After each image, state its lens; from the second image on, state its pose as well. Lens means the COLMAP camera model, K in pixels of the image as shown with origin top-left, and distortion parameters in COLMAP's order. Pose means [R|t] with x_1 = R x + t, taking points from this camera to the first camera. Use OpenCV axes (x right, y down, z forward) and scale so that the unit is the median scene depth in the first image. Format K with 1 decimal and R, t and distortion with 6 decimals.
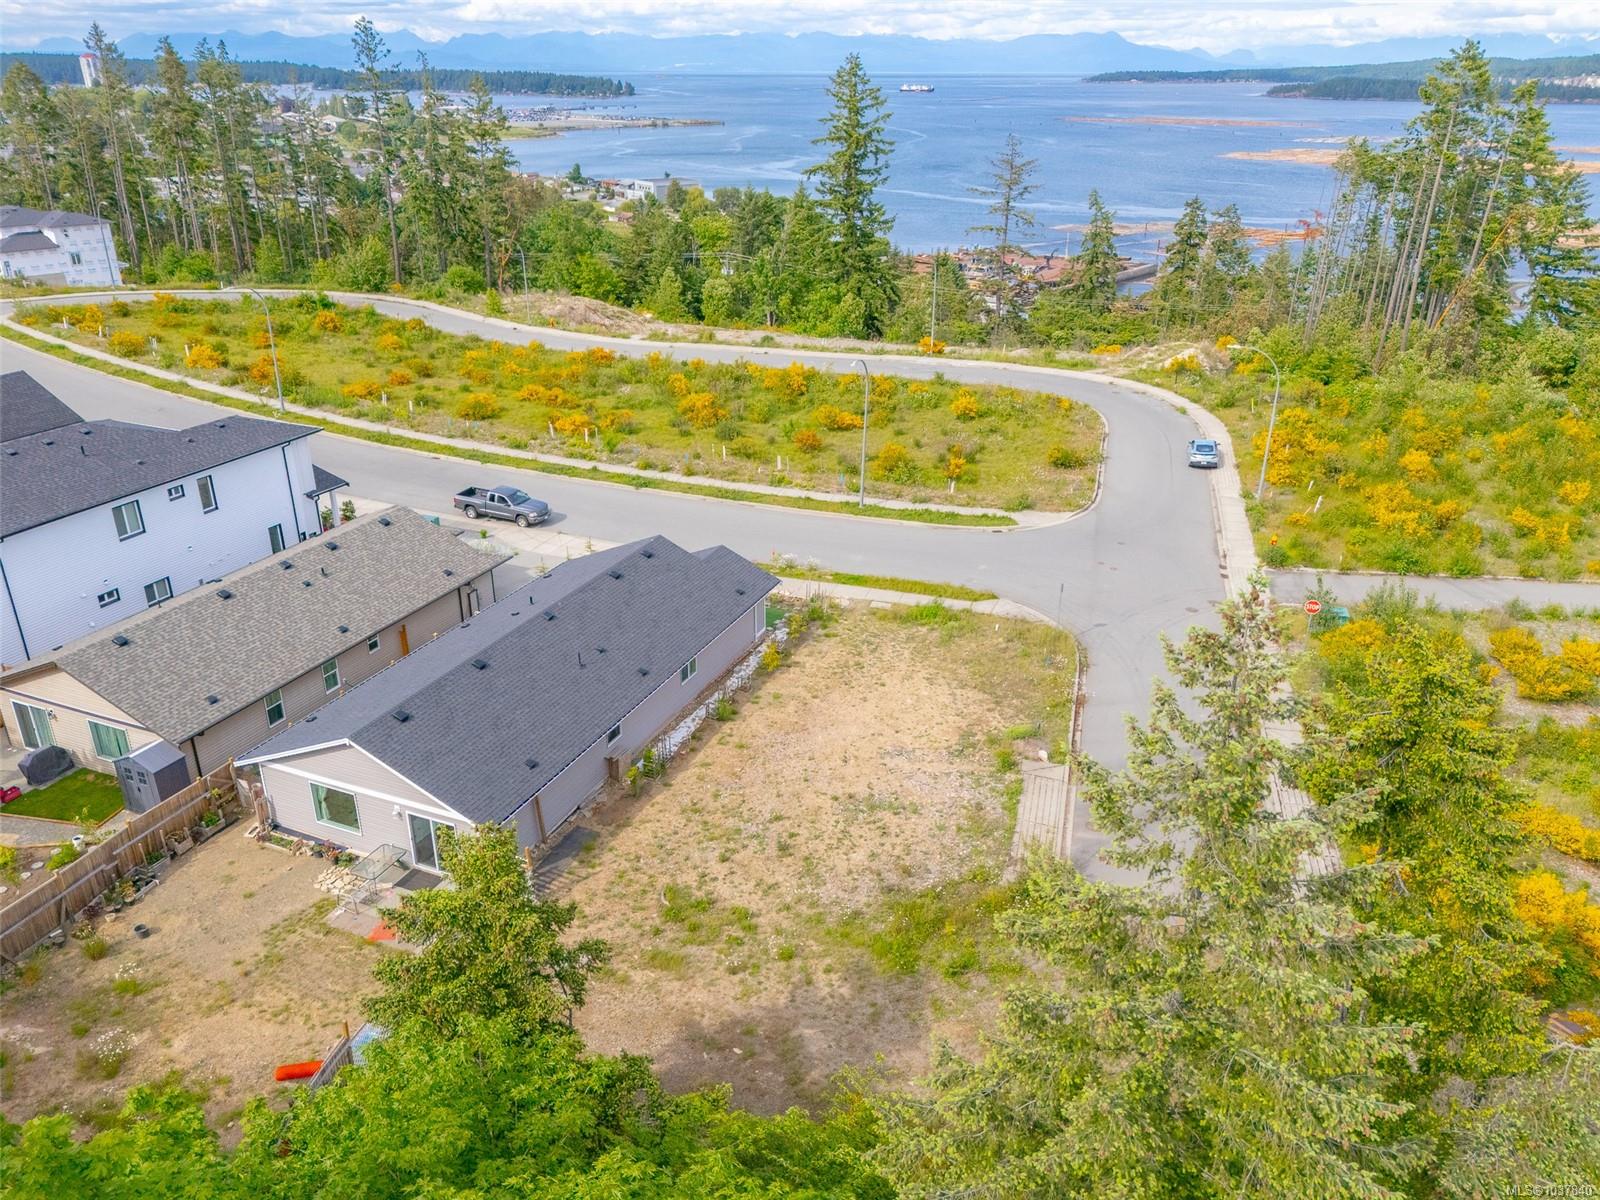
lens RADIAL K [[1174.9, 0, 804.4], [0, 1174.9, 601.7], [0, 0, 1]] dist [0.082626, -0.081762]
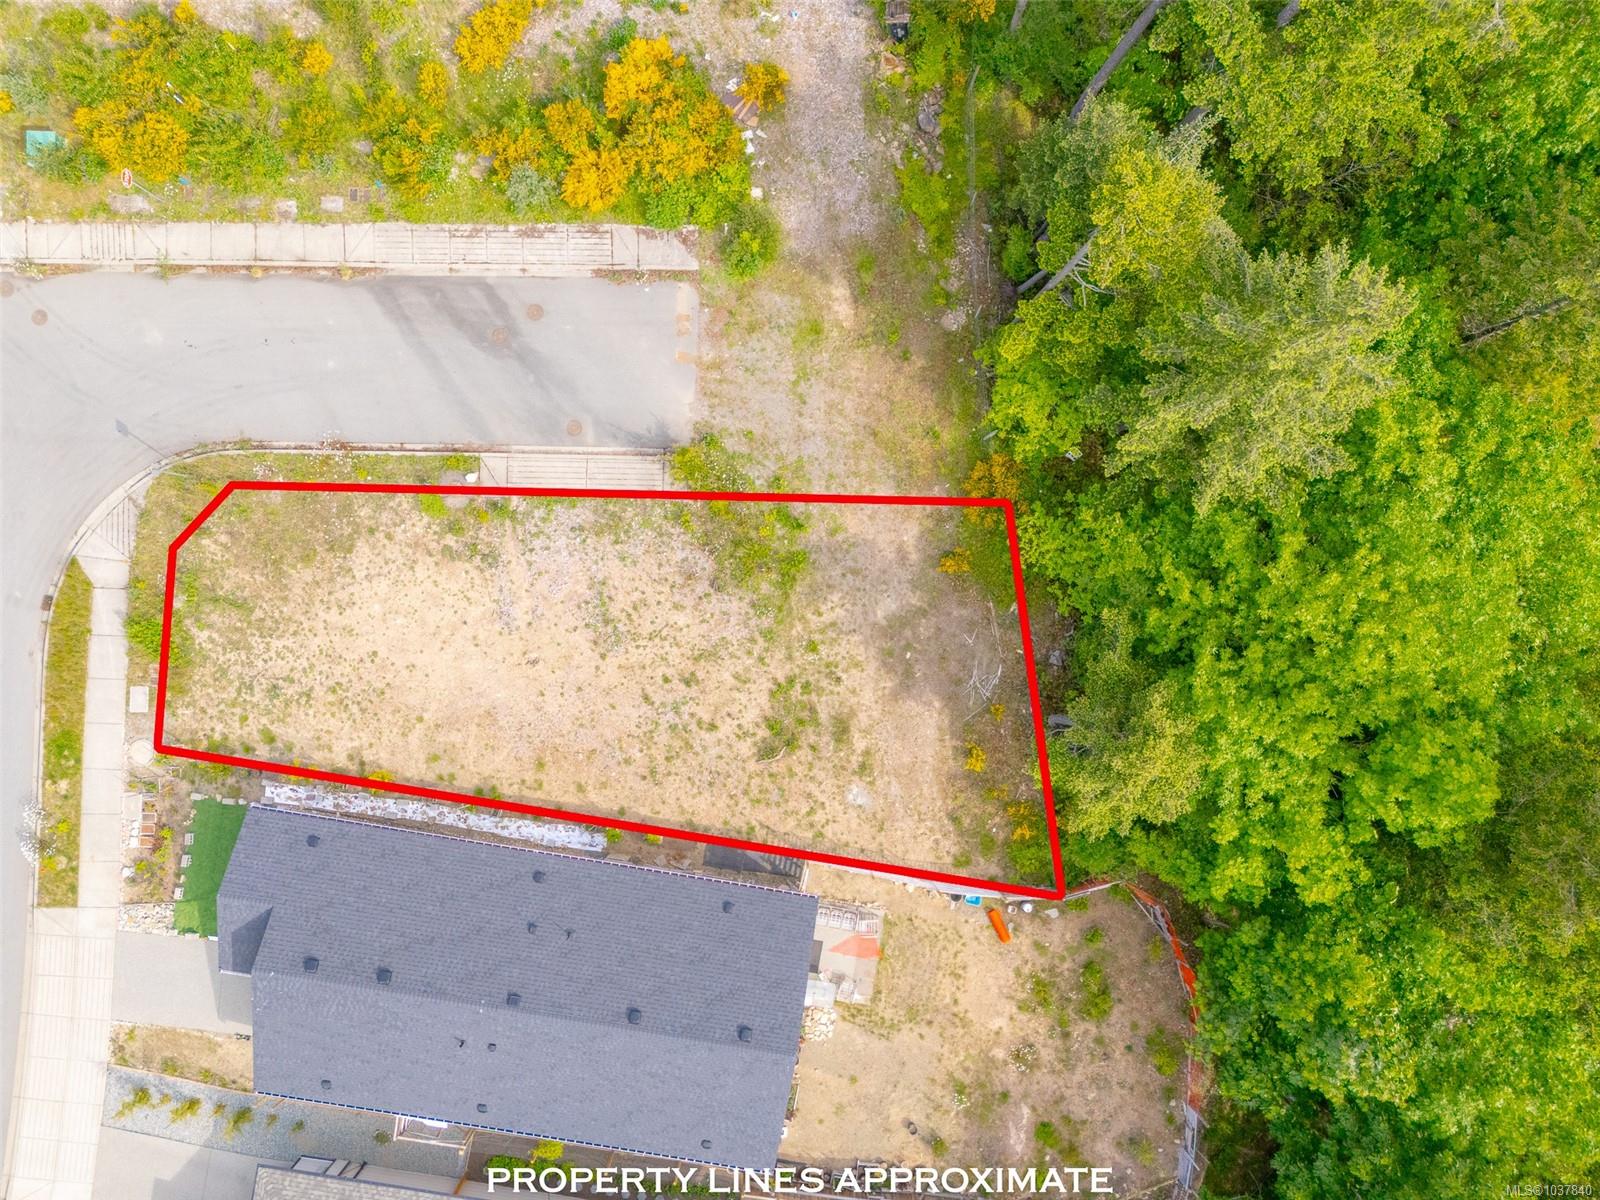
lens RADIAL K [[1174.9, 0, 804.4], [0, 1174.9, 601.7], [0, 0, 1]] dist [0.082626, -0.081762]
pose [[-0.240709, -0.970565, -0.007875, 0.021515], [0.389875, -0.104117, 0.914963, -0.418321], [-0.888851, 0.217169, 0.403461, 0.208189]]
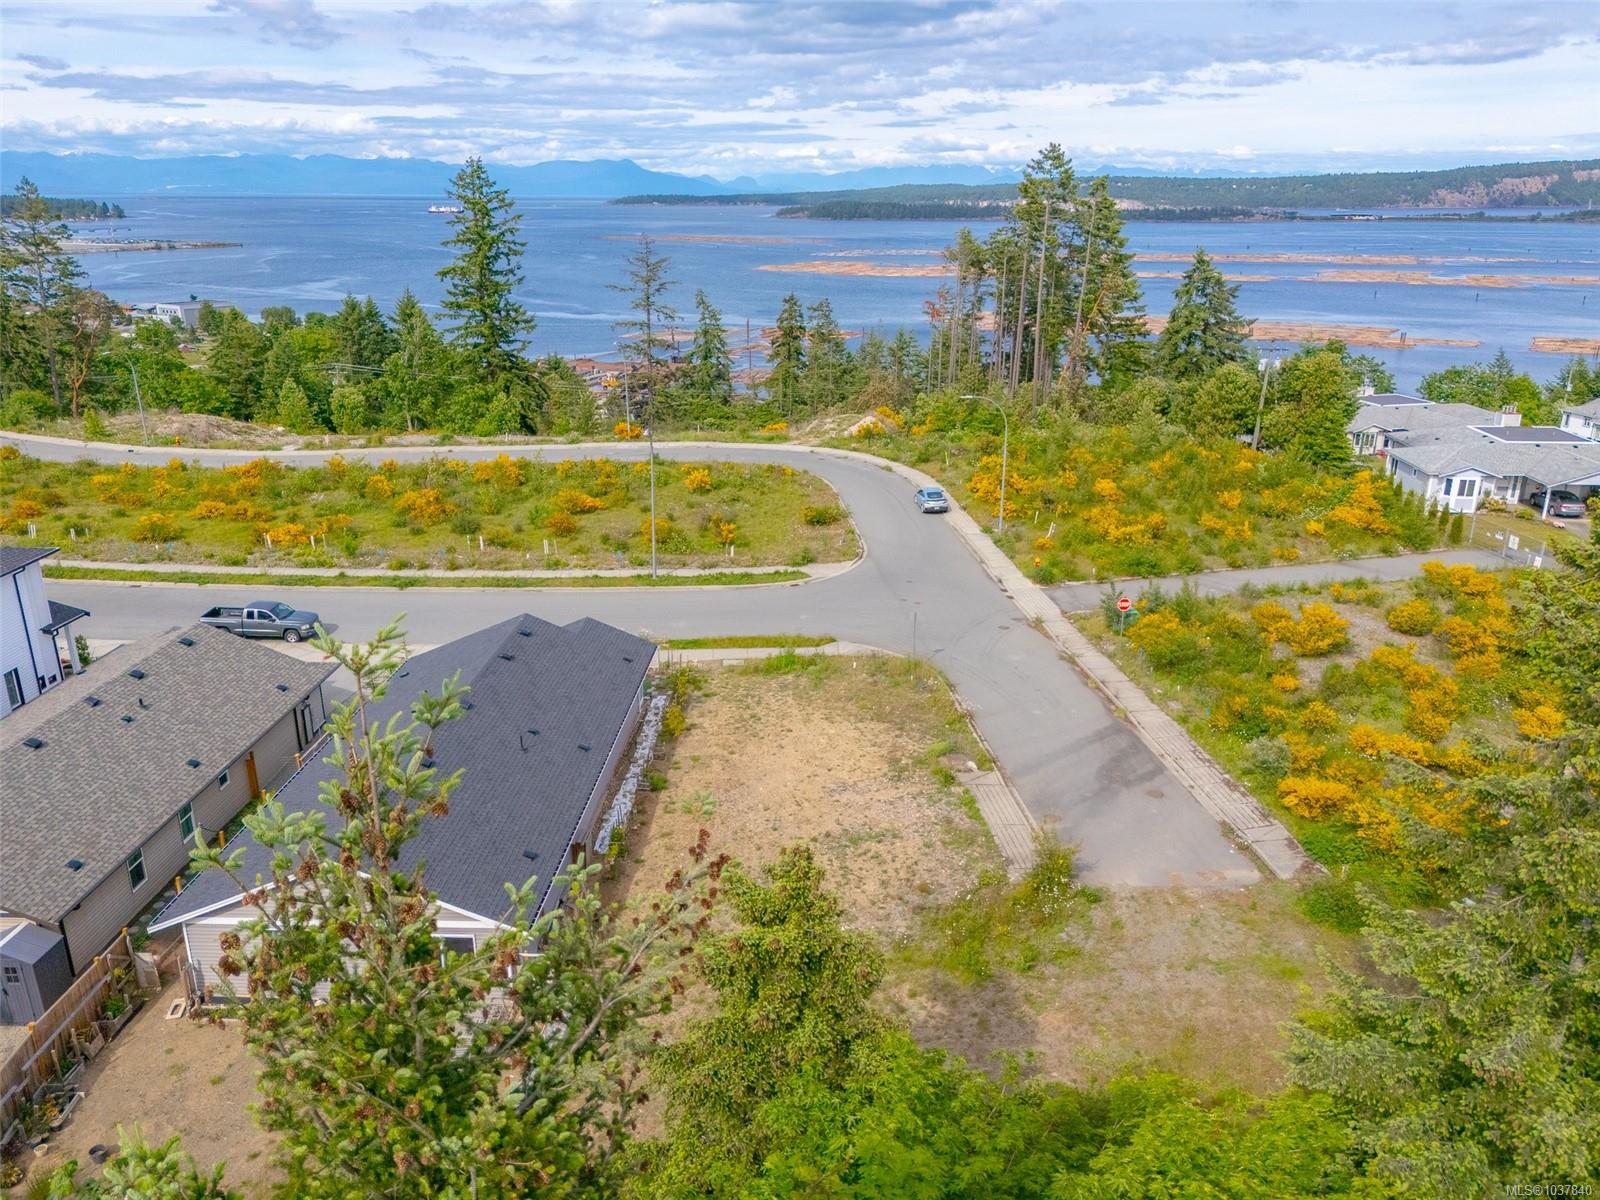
lens RADIAL K [[1174.9, 0, 804.4], [0, 1174.9, 601.7], [0, 0, 1]] dist [0.082626, -0.081762]
pose [[0.933717, -0.122287, 0.336480, -0.157761], [0.151560, 0.986498, -0.062050, 0.017416], [-0.324349, 0.108934, 0.939644, 0.034090]]
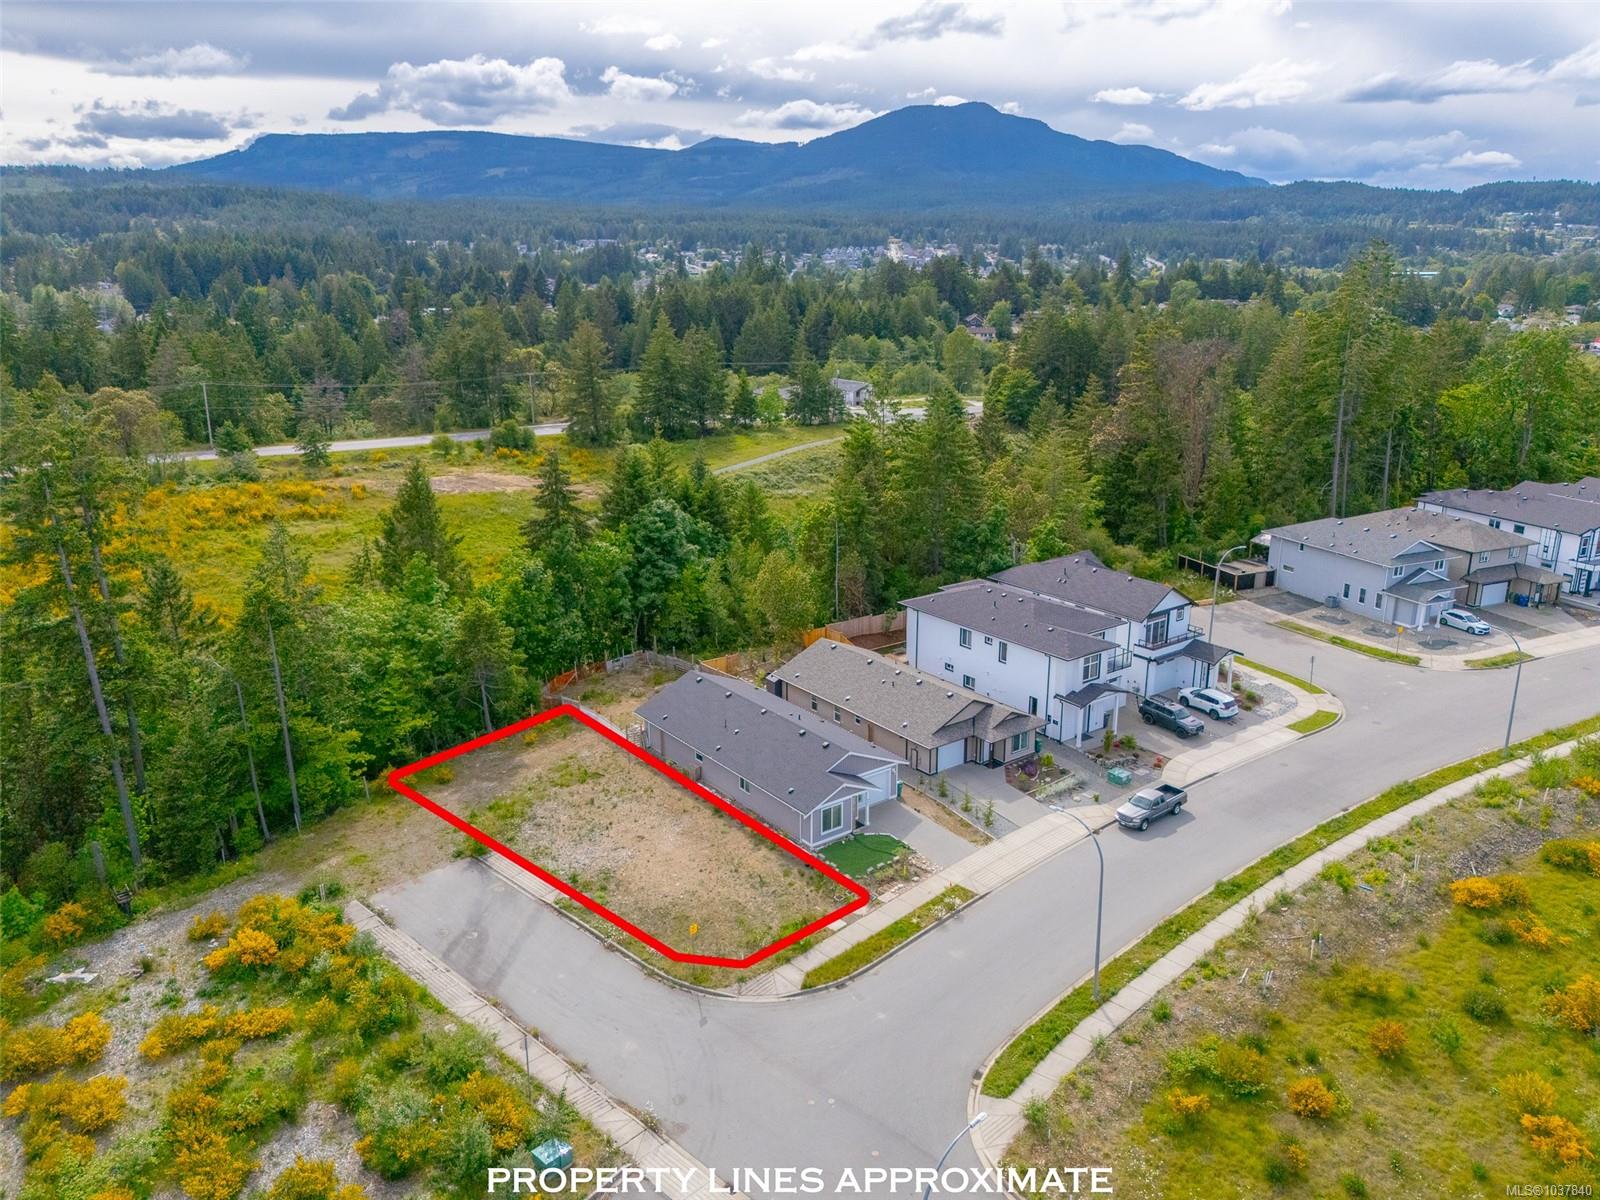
lens RADIAL K [[1197.4, 0, 799.5], [0, 1197.4, 558.3], [0, 0, 1]] dist [0.081942, -0.088414]
pose [[-0.491693, 0.214273, -0.843993, 0.743290], [-0.358493, 0.833486, 0.420456, -0.576312], [0.793549, 0.509301, -0.333004, 0.900427]]
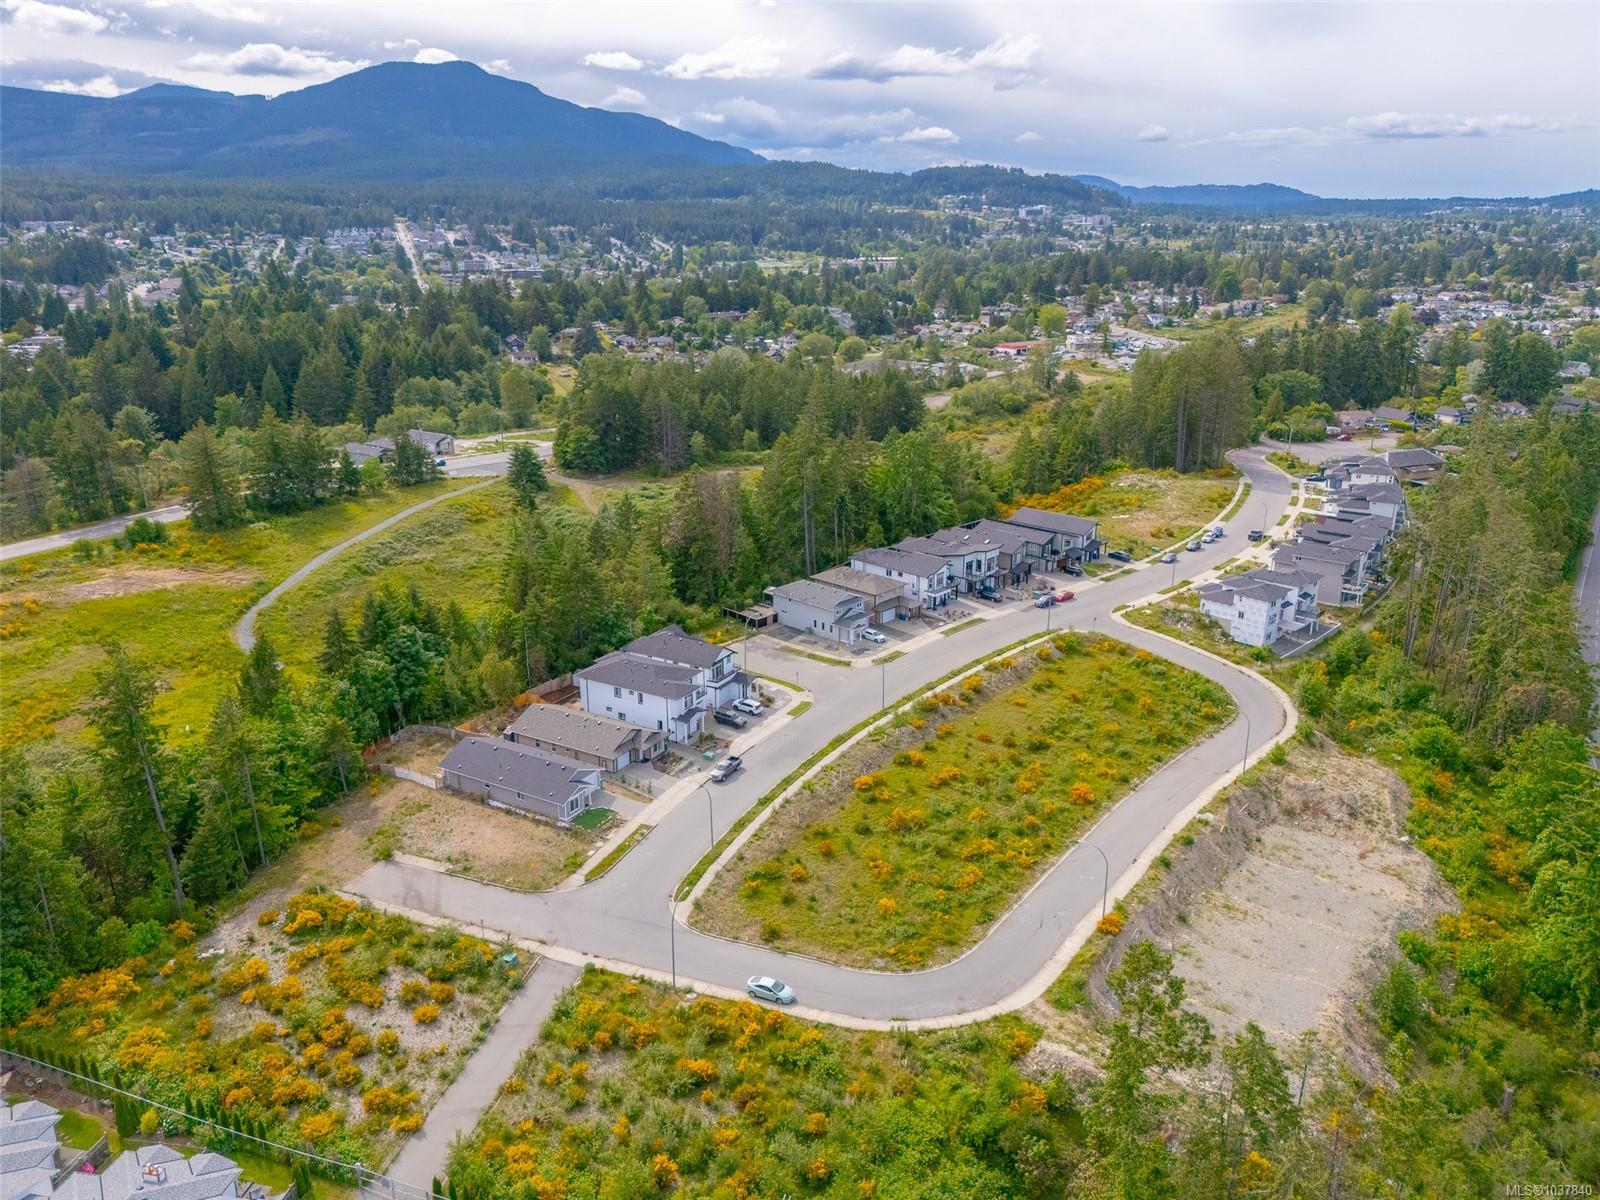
lens RADIAL K [[1174.9, 0, 804.4], [0, 1174.9, 601.7], [0, 0, 1]] dist [0.082626, -0.081762]
pose [[-0.119711, 0.305263, -0.944713, 1.592231], [-0.408358, 0.852197, 0.327114, -1.042923], [0.904938, 0.424940, 0.022639, 0.856710]]
